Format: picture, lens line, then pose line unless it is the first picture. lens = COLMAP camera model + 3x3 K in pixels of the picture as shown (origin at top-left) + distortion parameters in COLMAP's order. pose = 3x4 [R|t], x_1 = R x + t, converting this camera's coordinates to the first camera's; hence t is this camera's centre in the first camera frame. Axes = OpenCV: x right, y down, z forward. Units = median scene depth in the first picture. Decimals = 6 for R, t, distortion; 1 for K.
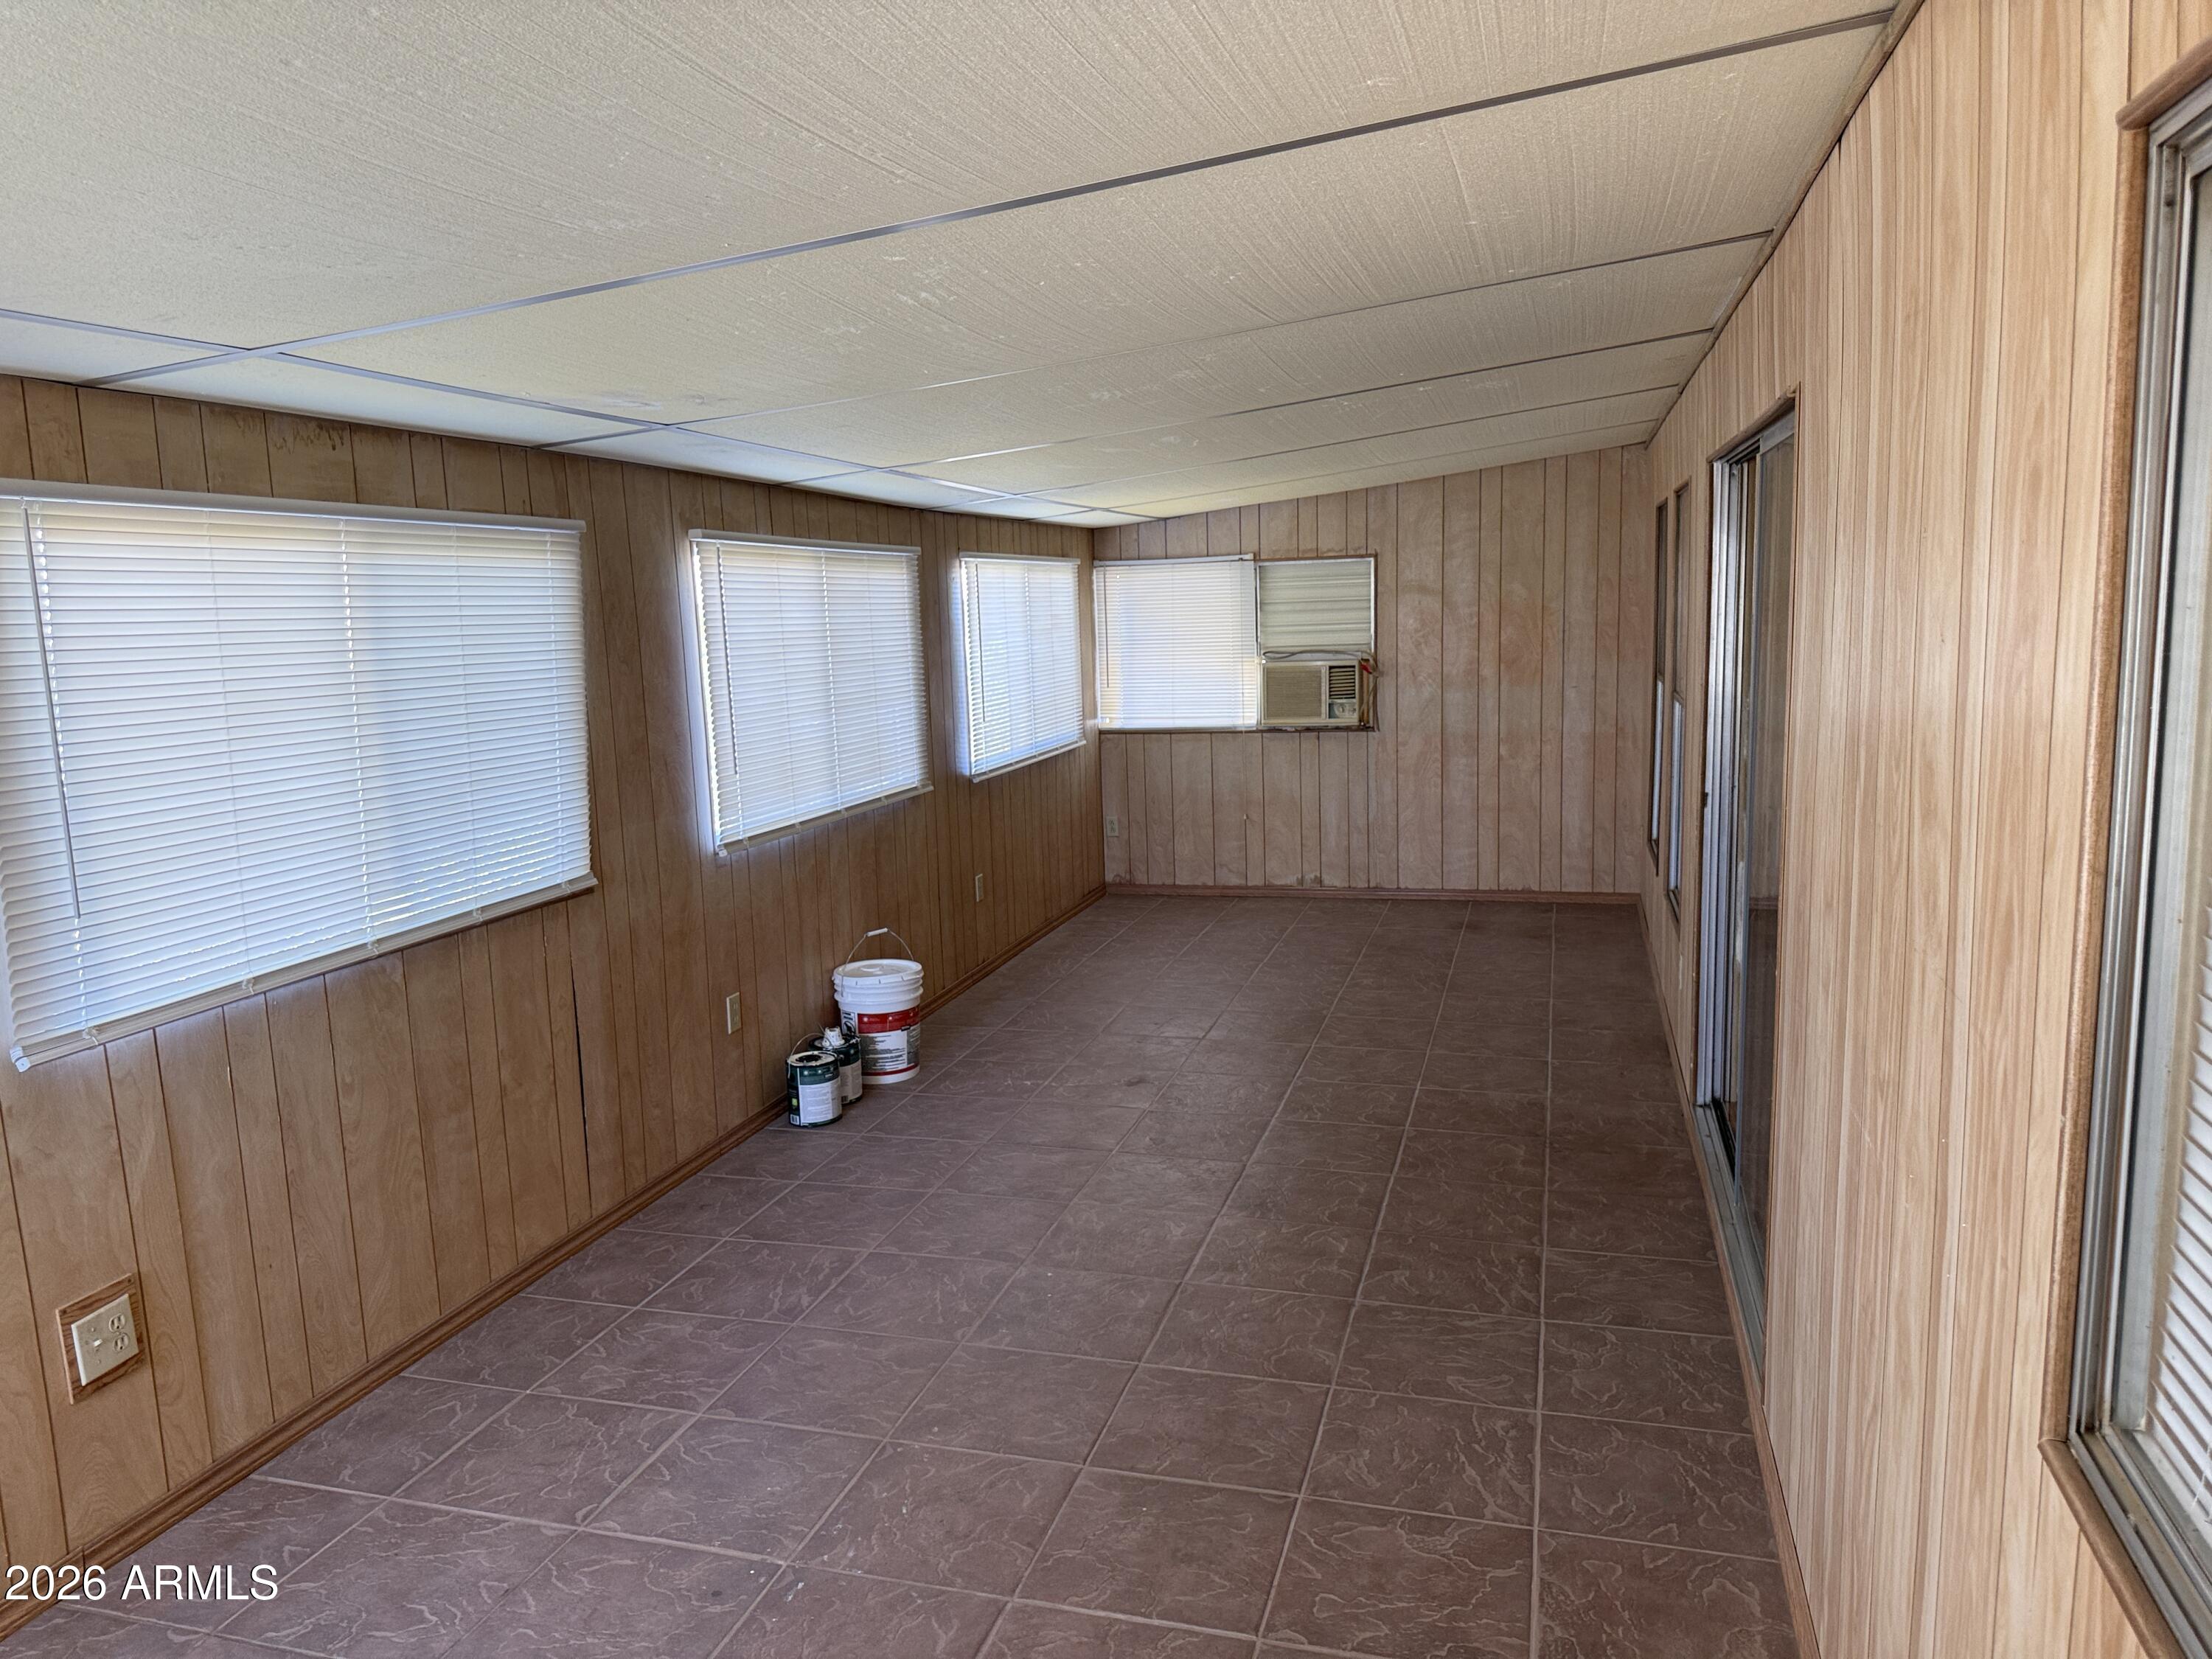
lens RADIAL K [[1559.9, 0, 1106.0], [0, 1559.9, 829.5], [0, 0, 1]] dist [0.052322, 0.000658]
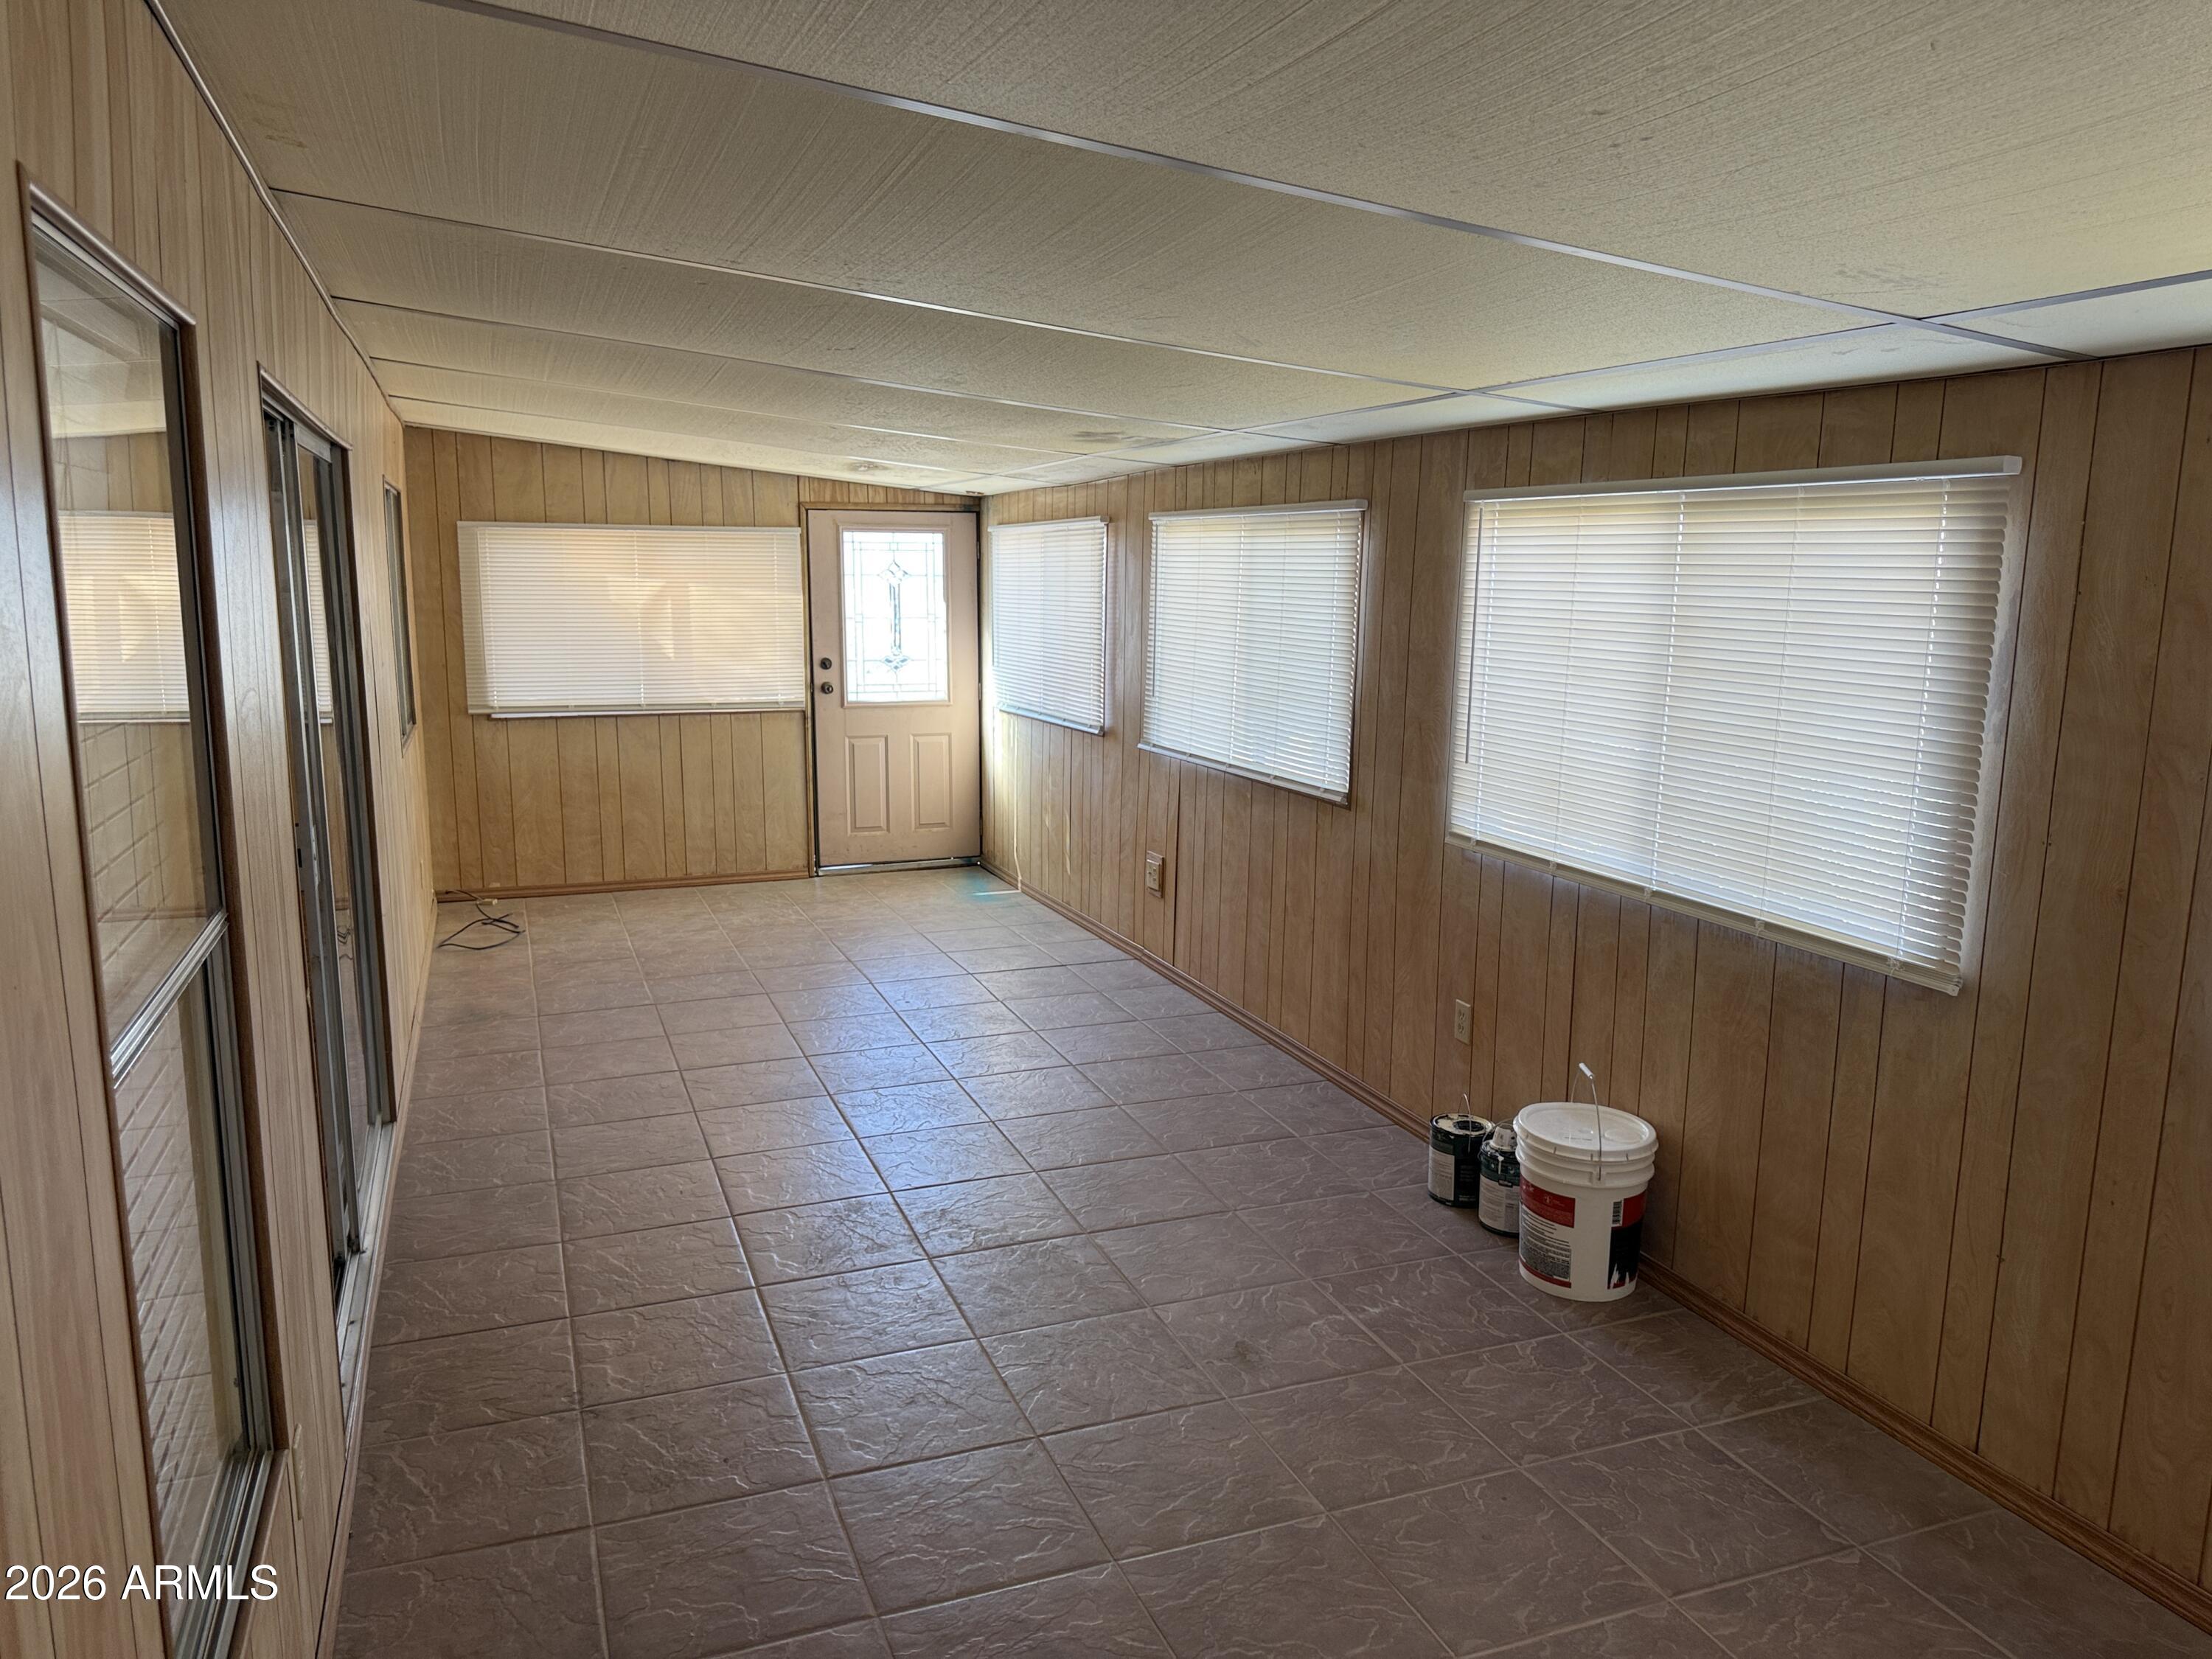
lens RADIAL K [[1559.9, 0, 1106.0], [0, 1559.9, 829.5], [0, 0, 1]] dist [0.052322, 0.000658]
pose [[-0.795767, 0.128490, -0.591816, 0.492930], [-0.069235, 0.951524, 0.299682, -0.270237], [0.601633, 0.279451, -0.748295, 1.657877]]
